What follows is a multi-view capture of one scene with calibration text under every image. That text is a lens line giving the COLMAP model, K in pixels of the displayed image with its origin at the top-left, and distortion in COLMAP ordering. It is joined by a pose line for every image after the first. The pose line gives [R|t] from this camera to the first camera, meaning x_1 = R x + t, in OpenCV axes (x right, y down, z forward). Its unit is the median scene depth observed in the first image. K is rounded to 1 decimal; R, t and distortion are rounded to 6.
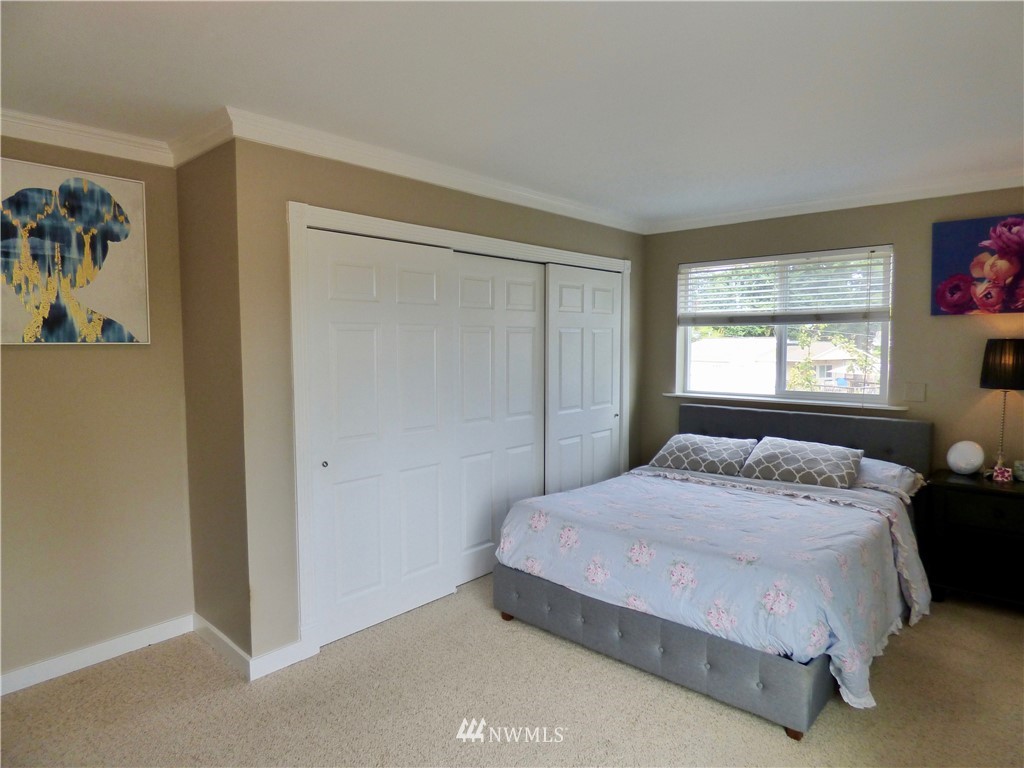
lens RADIAL K [[617.7, 0, 508.2], [0, 617.7, 378.8], [0, 0, 1]] dist [0.007032, -0.011536]
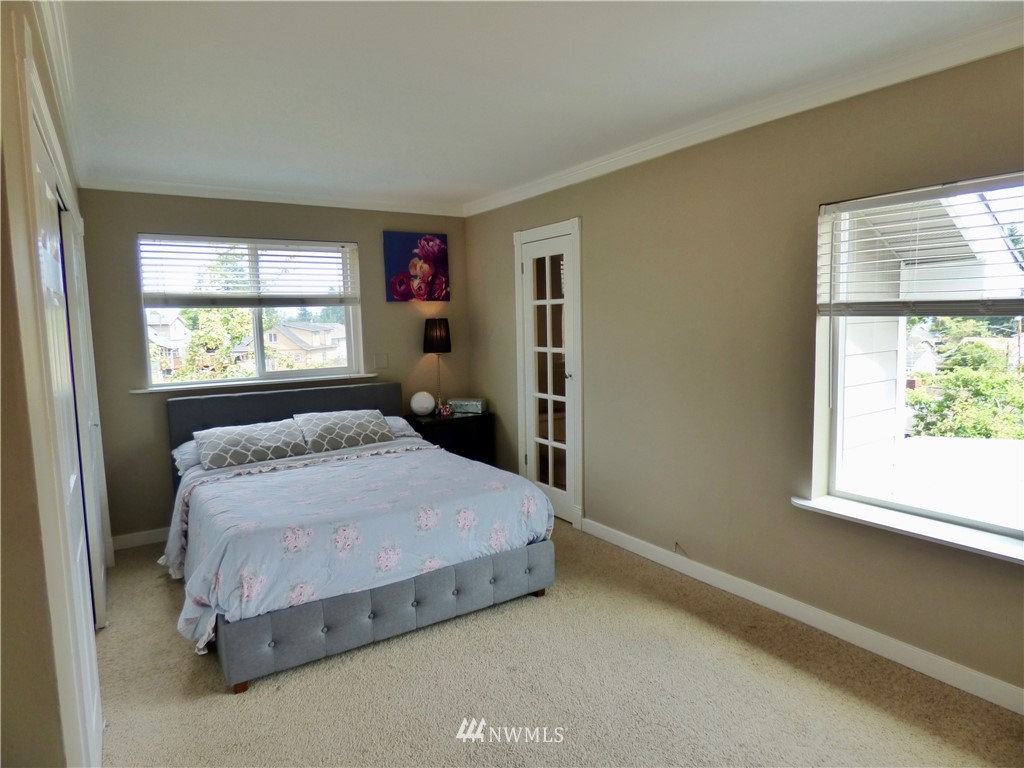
lens RADIAL K [[617.7, 0, 514.7], [0, 617.7, 390.9], [0, 0, 1]] dist [0.007032, -0.011536]
pose [[0.248423, -0.110693, 0.962306, -0.571181], [0.082560, 0.992254, 0.092825, -0.014571], [-0.965127, 0.056388, 0.255637, 0.440505]]
